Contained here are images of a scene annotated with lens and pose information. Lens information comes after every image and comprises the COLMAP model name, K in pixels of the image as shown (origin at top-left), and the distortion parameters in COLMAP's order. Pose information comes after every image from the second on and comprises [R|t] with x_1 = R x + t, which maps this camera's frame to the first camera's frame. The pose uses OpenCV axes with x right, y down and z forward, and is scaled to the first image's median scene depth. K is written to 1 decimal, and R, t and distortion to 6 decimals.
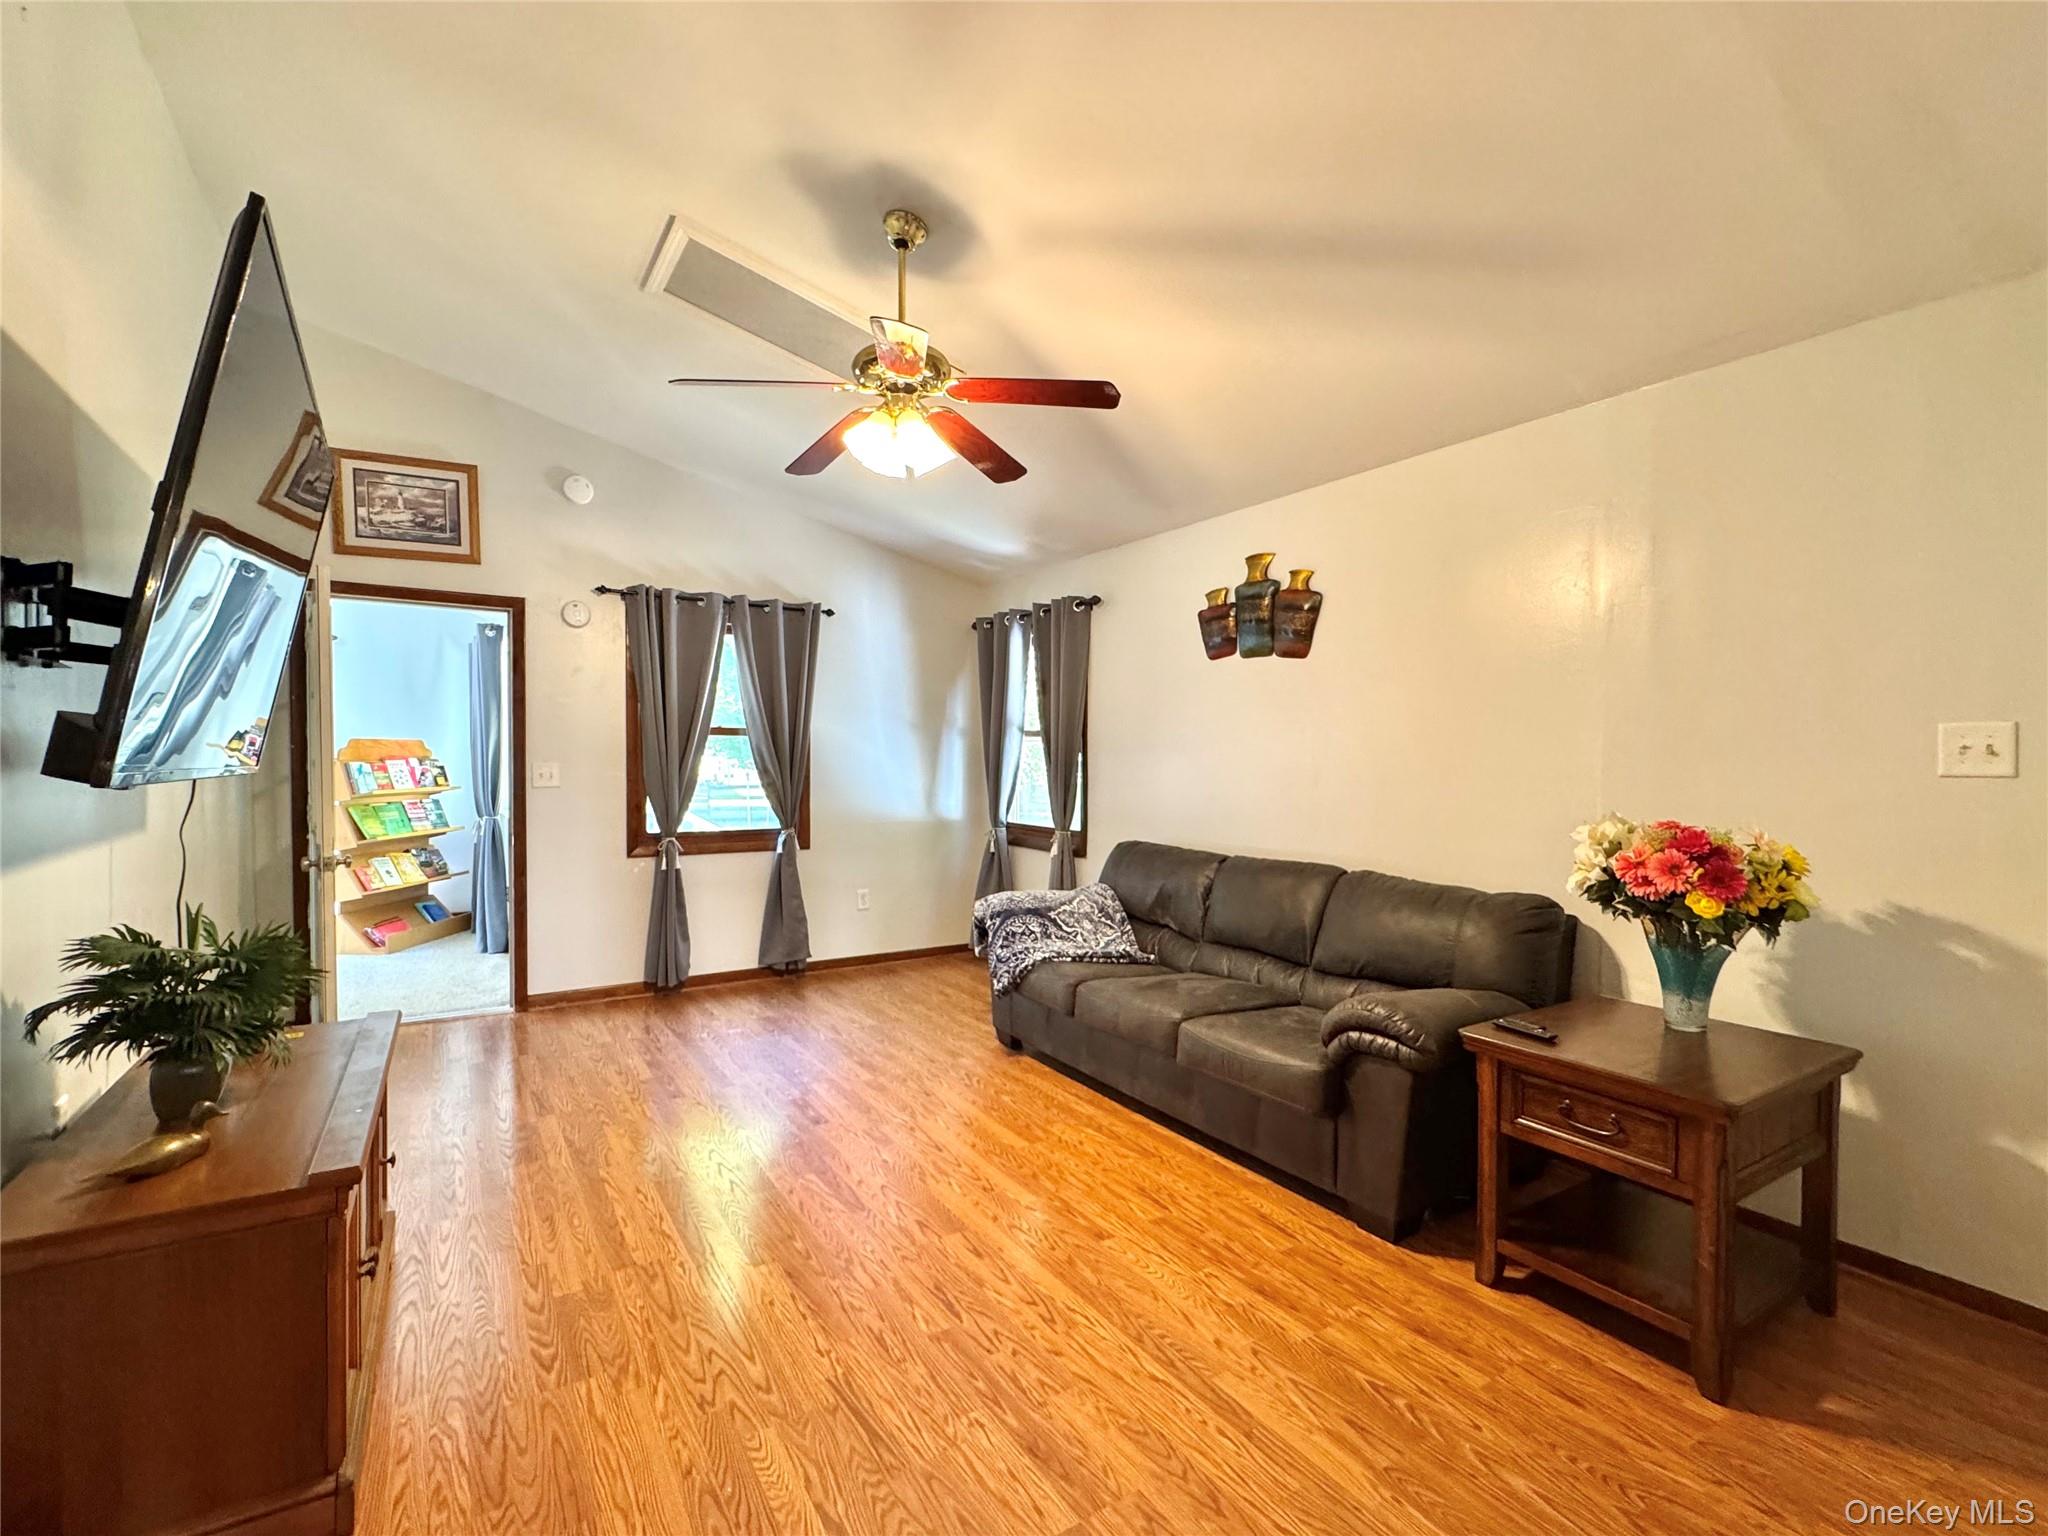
lens RADIAL K [[916.5, 0, 1025.6], [0, 916.5, 770.2], [0, 0, 1]] dist [-0.003863, 0.000772]
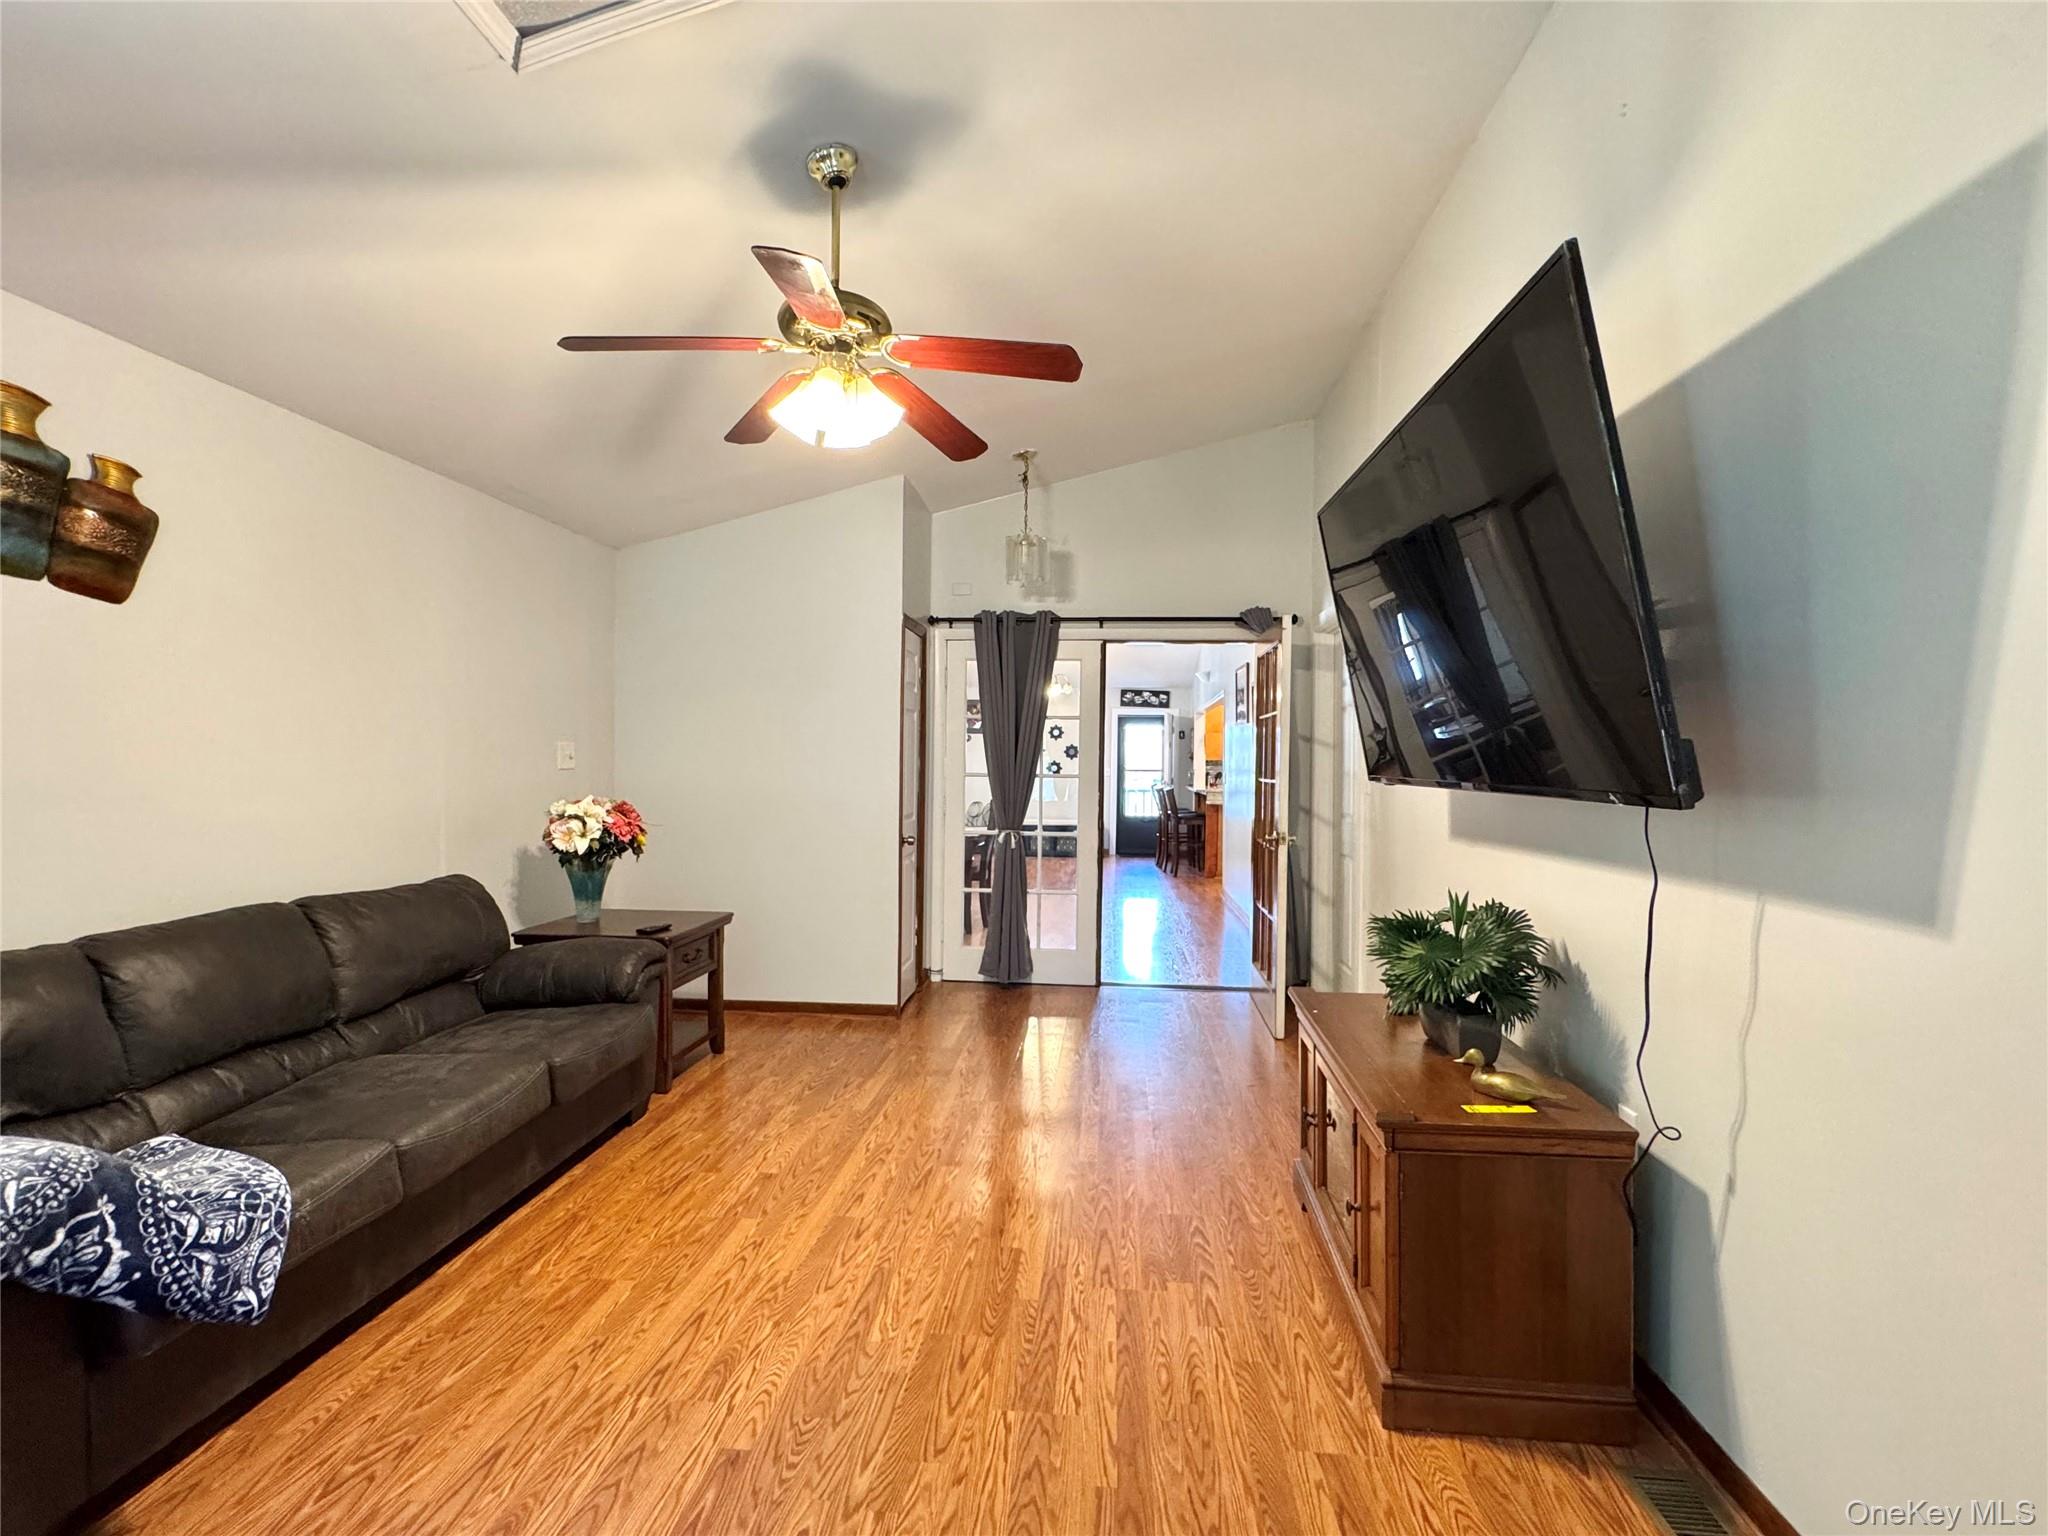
lens RADIAL K [[916.5, 0, 1025.6], [0, 916.5, 770.2], [0, 0, 1]] dist [-0.003863, 0.000772]
pose [[-0.784794, -0.015246, 0.619569, -0.564726], [-0.000370, 0.999709, 0.024132, -0.021879], [-0.619756, 0.018709, -0.784571, 1.082743]]
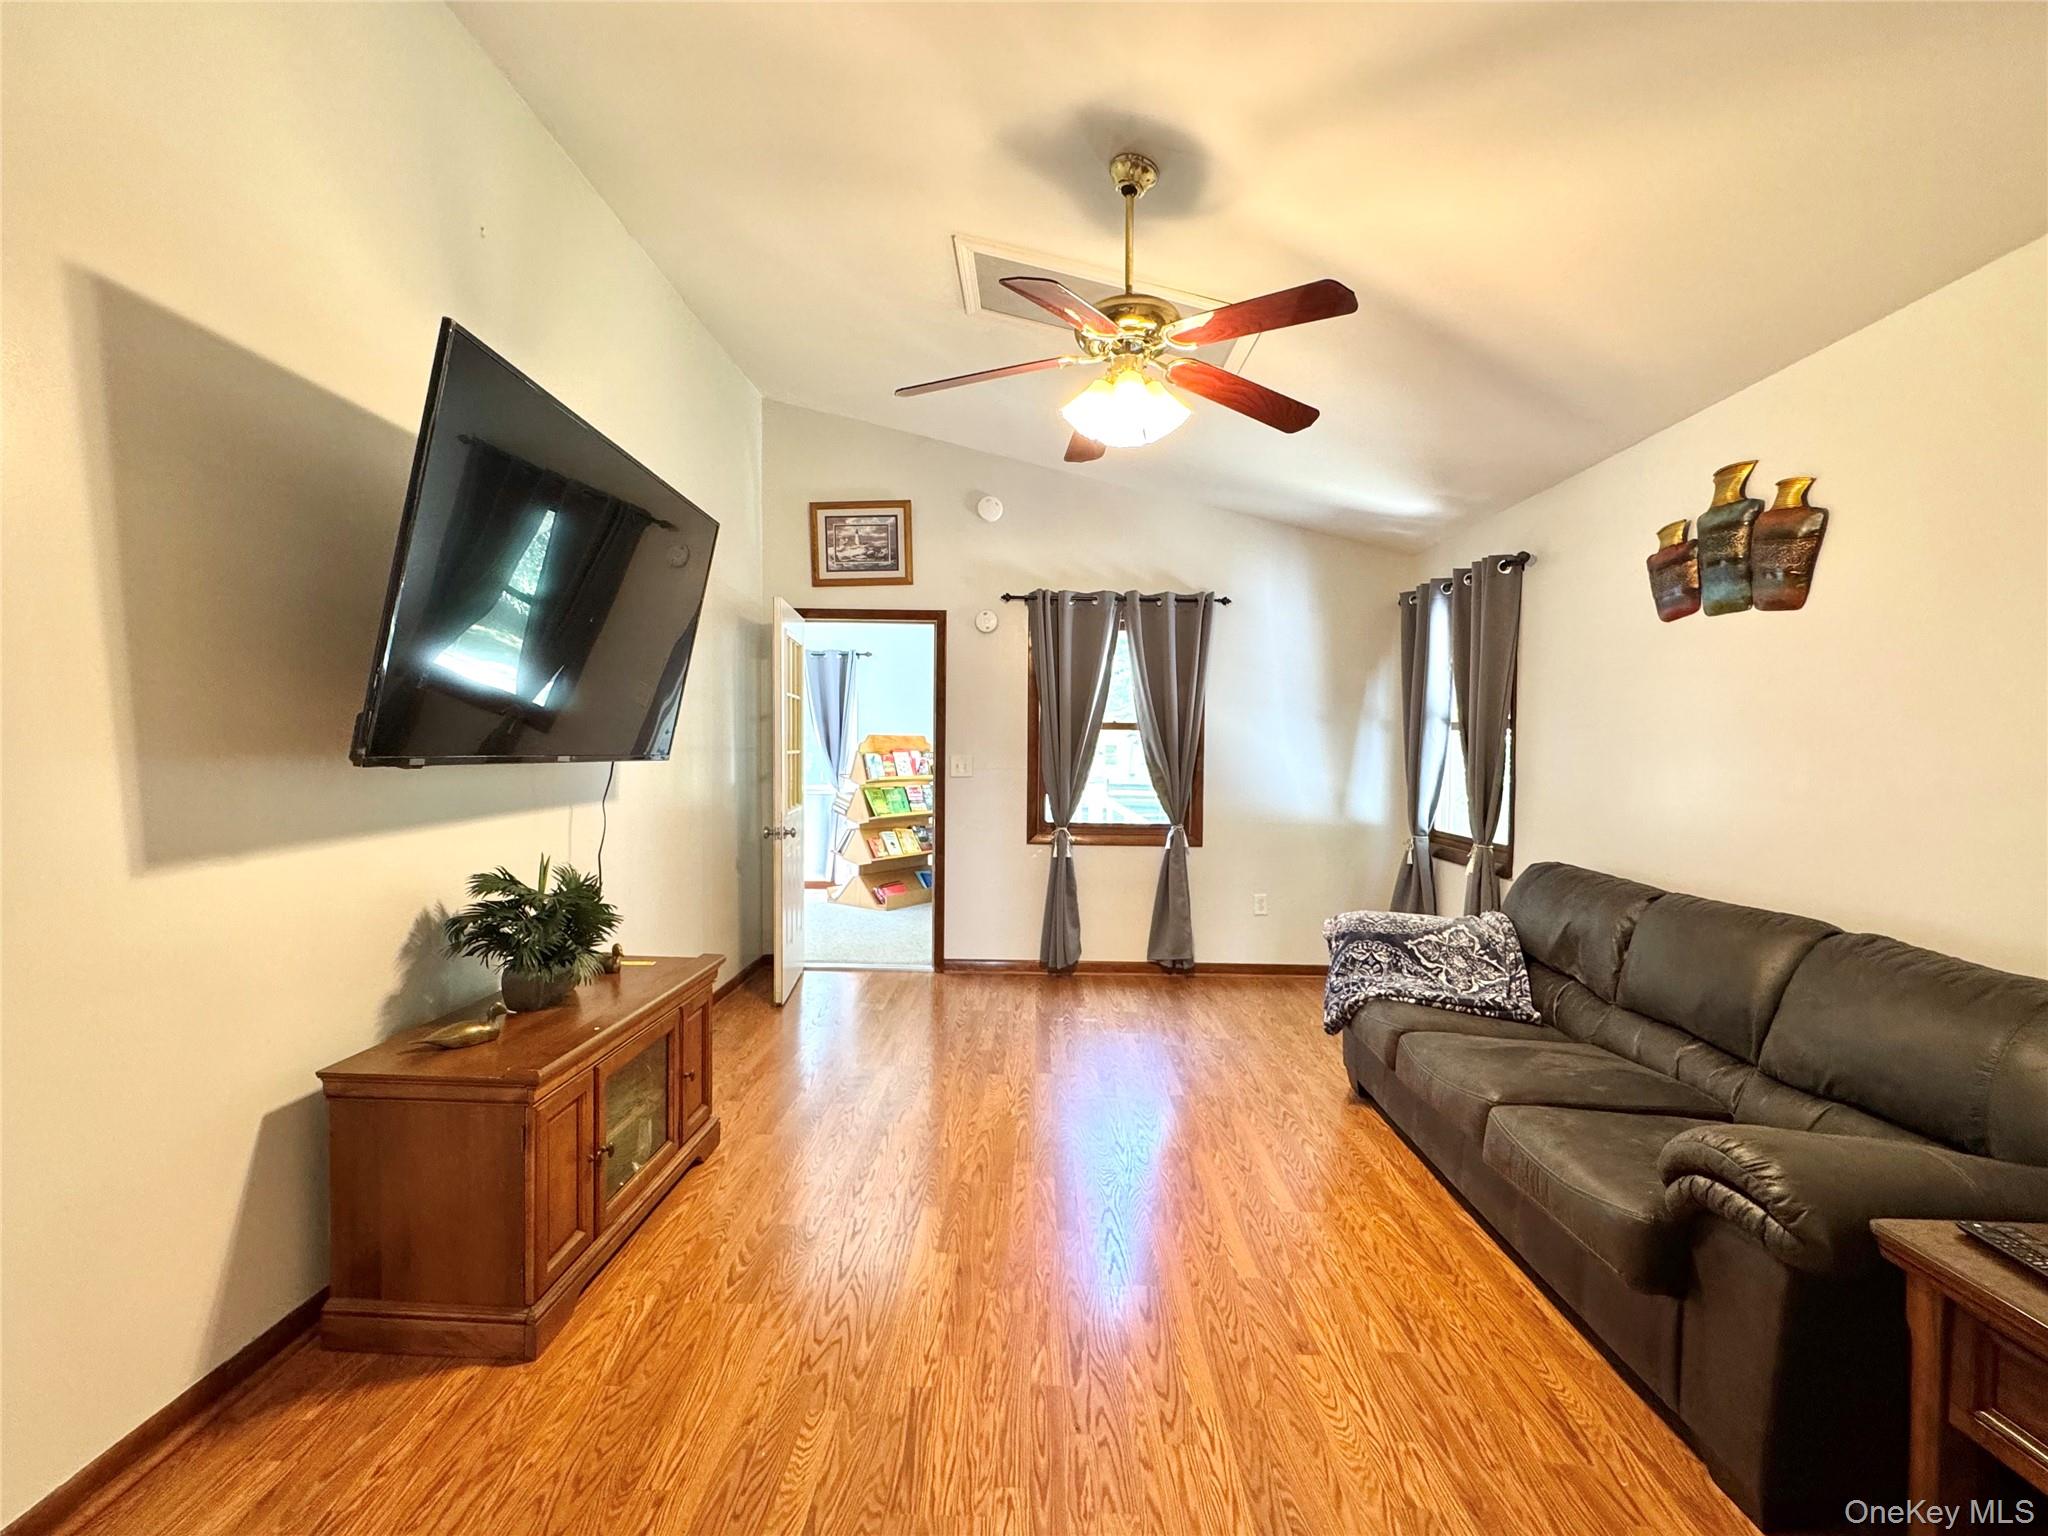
lens RADIAL K [[916.5, 0, 1025.6], [0, 916.5, 770.2], [0, 0, 1]] dist [-0.003863, 0.000772]
pose [[0.832216, 0.017827, -0.554165, 0.201226], [-0.015401, 0.999841, 0.009036, -0.001294], [0.554238, 0.001015, 0.832358, 0.124538]]
